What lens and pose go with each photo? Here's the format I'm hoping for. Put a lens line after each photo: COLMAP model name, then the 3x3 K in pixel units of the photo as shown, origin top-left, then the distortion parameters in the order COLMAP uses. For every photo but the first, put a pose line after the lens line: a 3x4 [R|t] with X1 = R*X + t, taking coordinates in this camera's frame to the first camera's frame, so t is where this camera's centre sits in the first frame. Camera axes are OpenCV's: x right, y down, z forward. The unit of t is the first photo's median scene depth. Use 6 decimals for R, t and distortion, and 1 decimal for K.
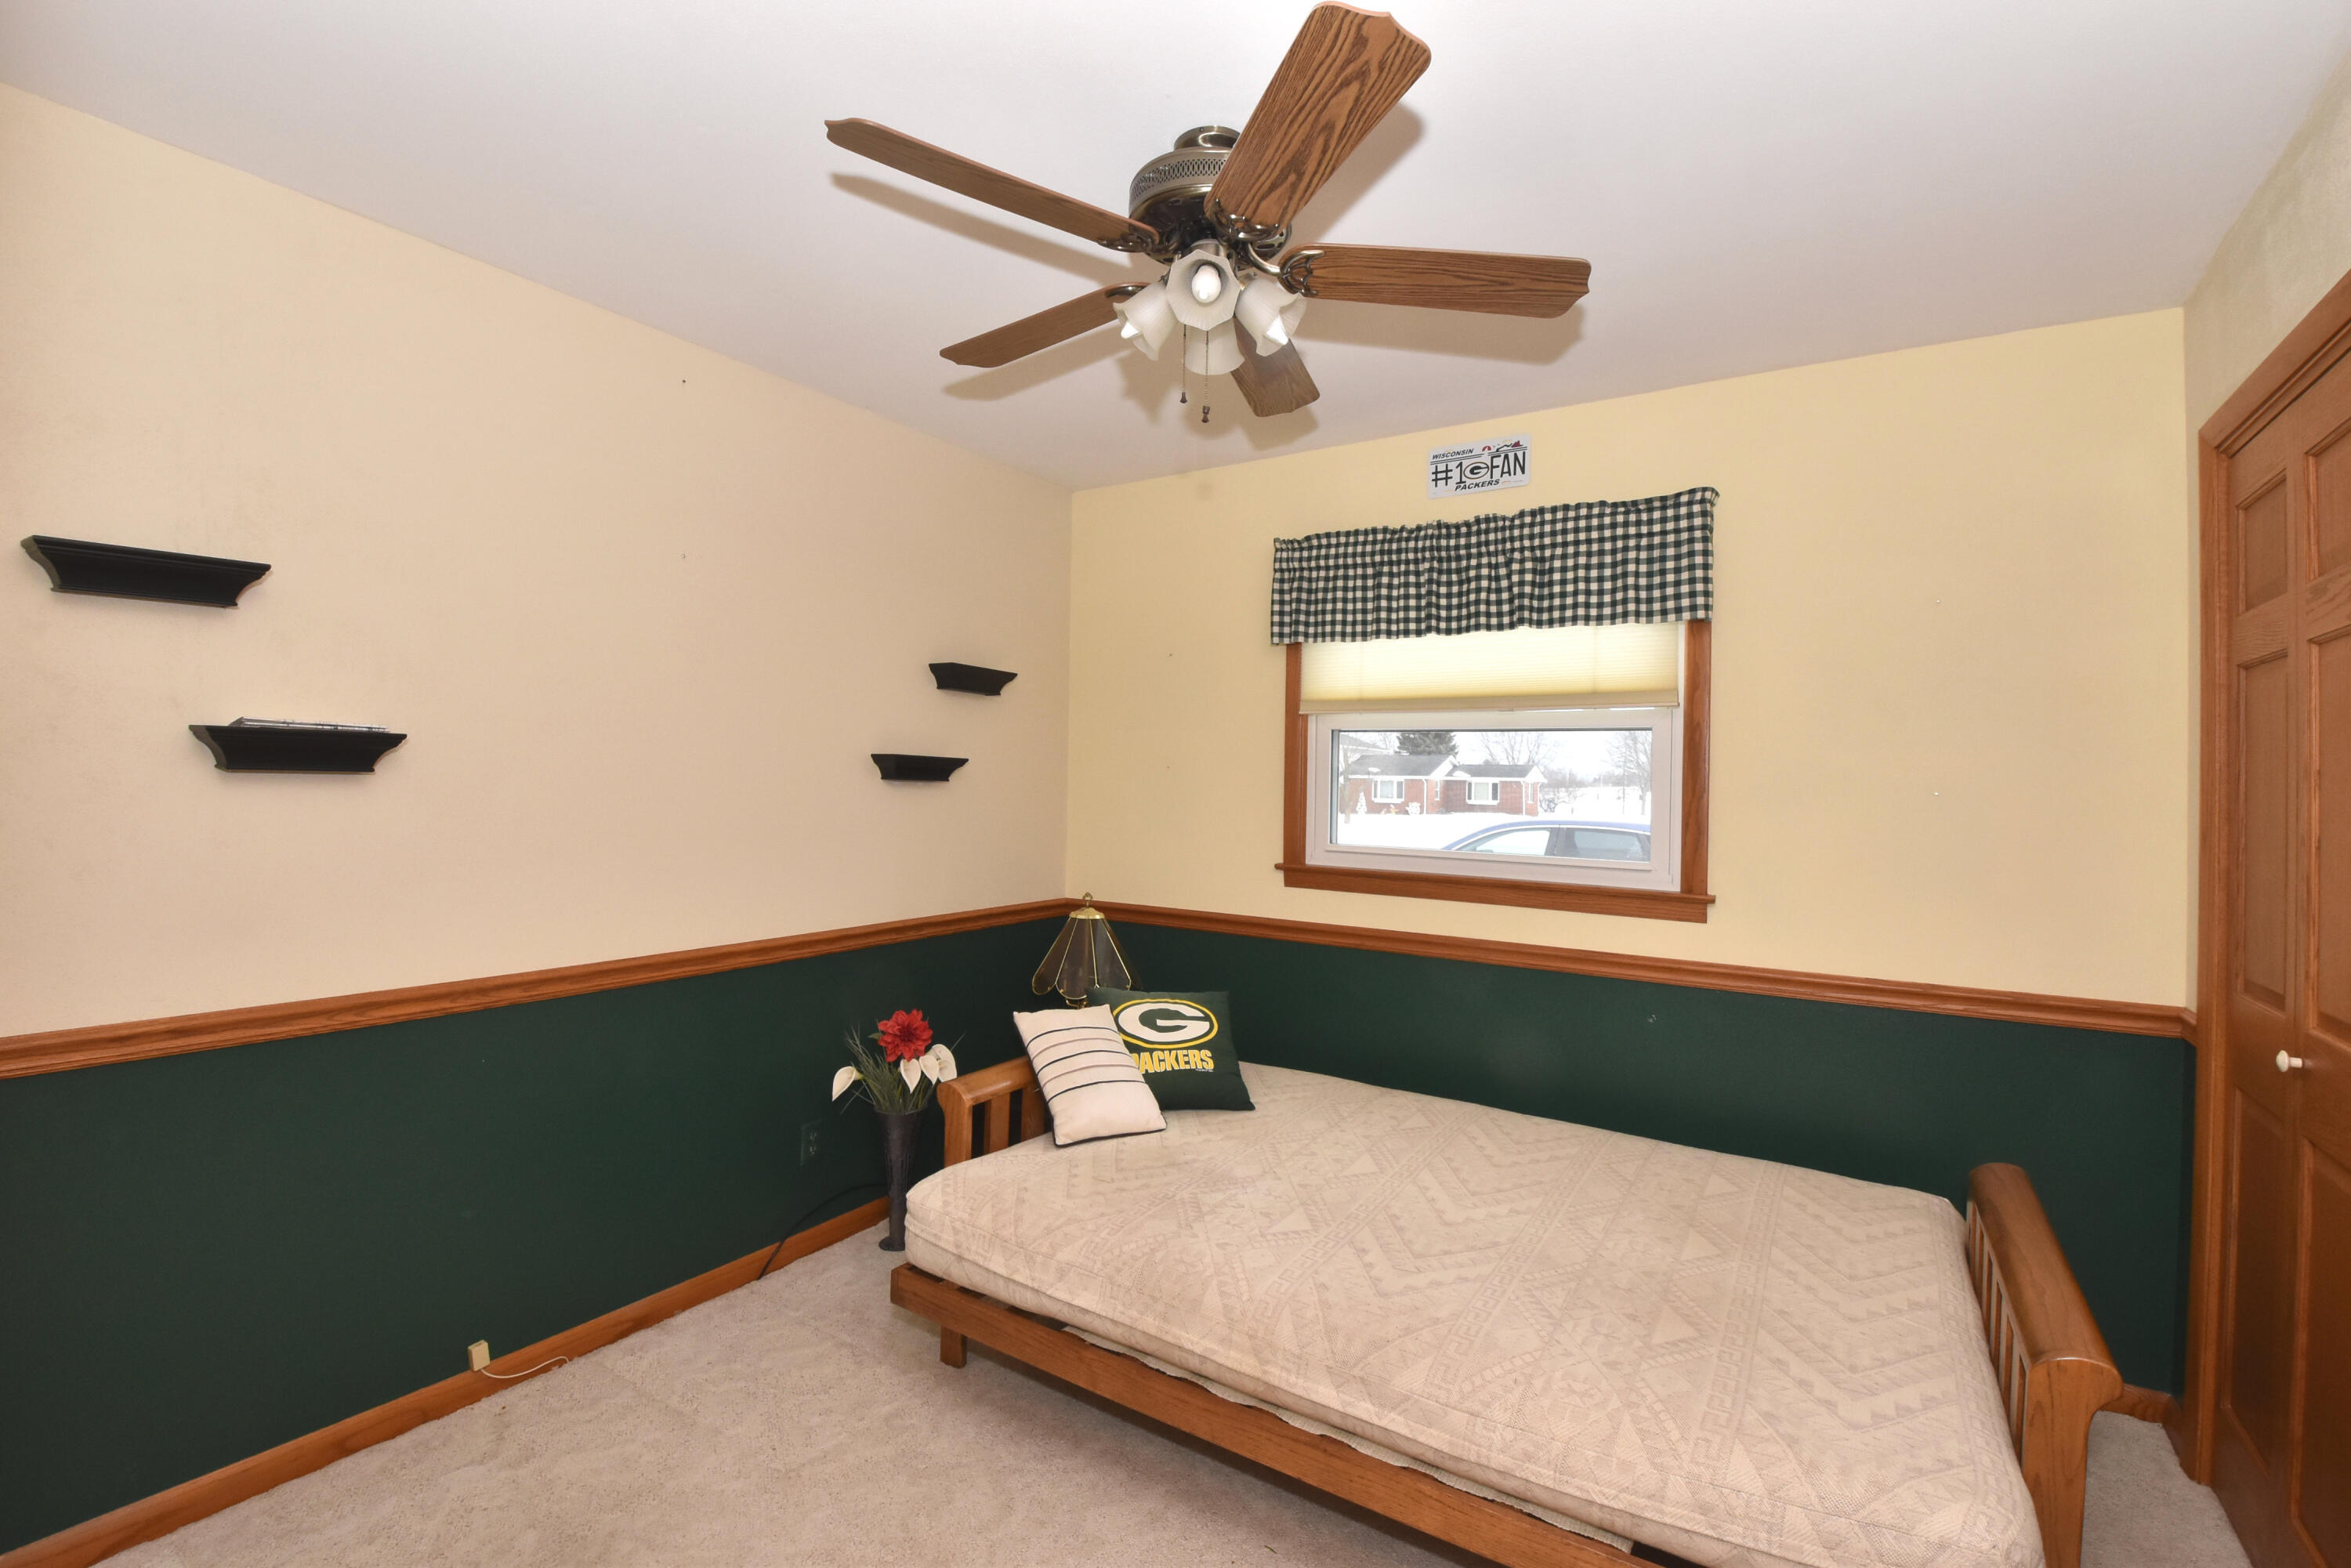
lens RADIAL K [[1044.0, 0, 1174.1], [0, 1044.0, 774.3], [0, 0, 1]] dist [0.030329, -0.051339]
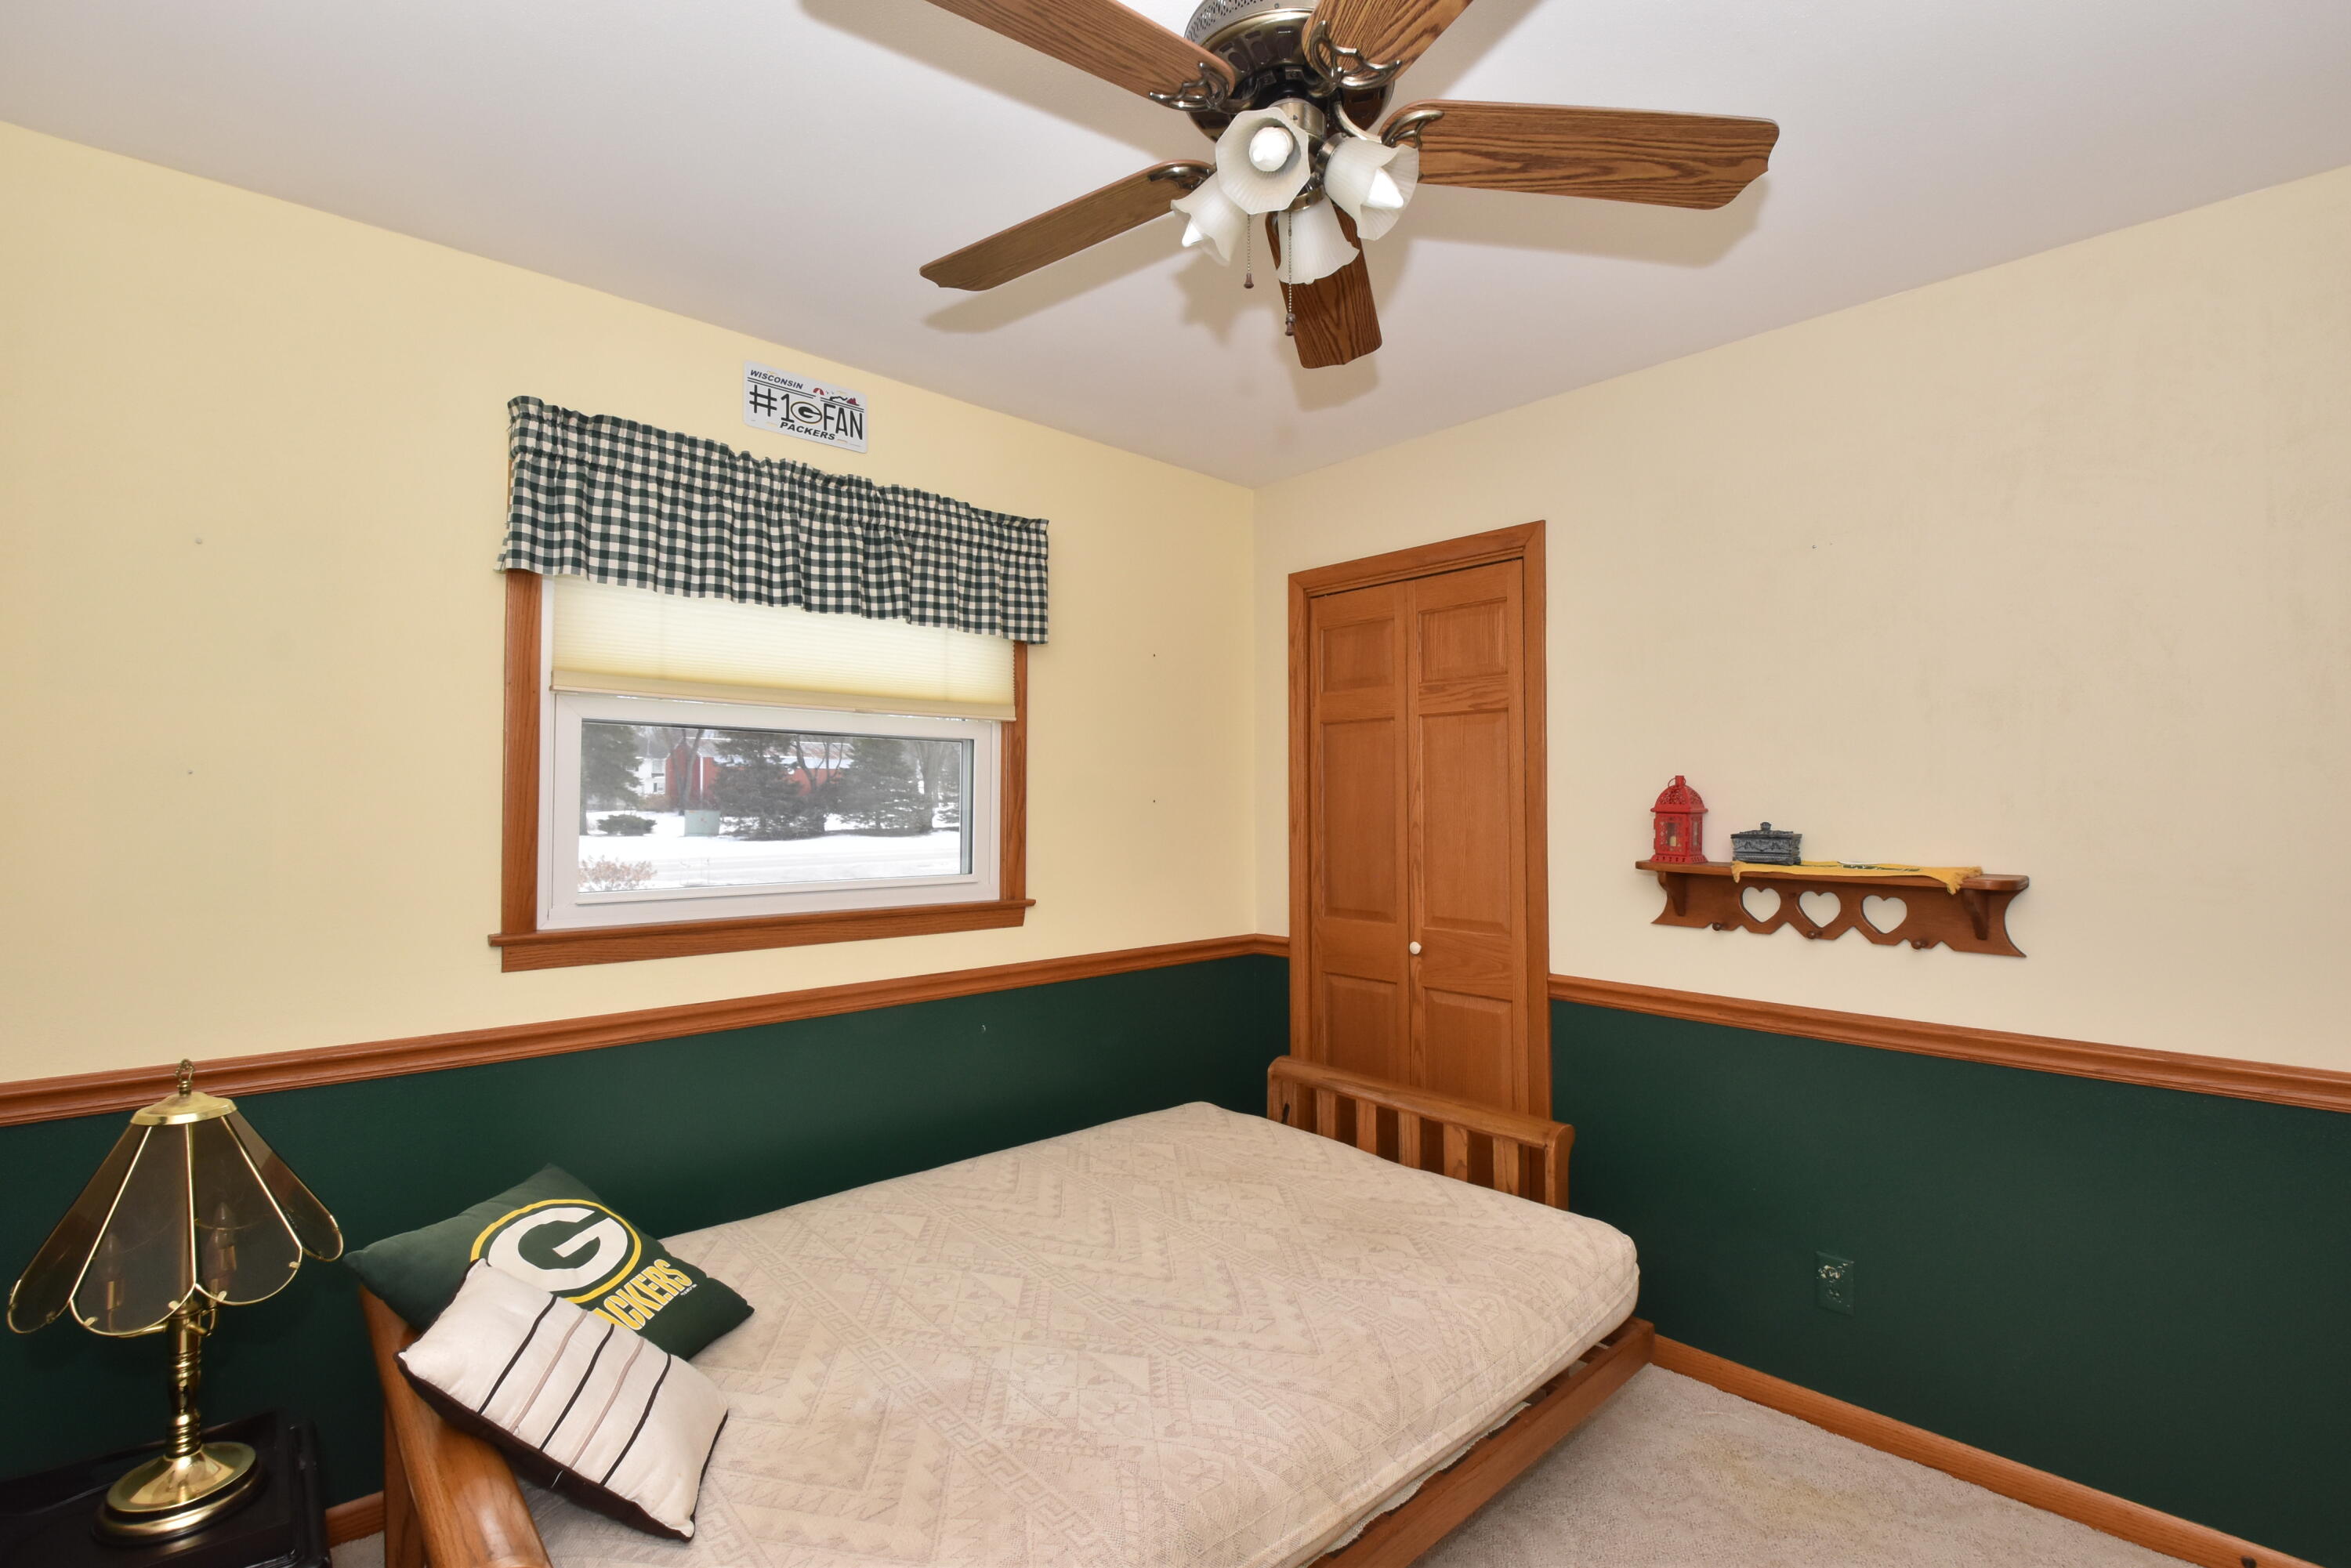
lens RADIAL K [[1044.0, 0, 1174.1], [0, 1044.0, 774.3], [0, 0, 1]] dist [0.030329, -0.051339]
pose [[0.236868, 0.006317, 0.971521, -0.544687], [-0.004342, 0.999976, -0.005444, -0.007854], [-0.971532, -0.002929, 0.236890, 0.667212]]
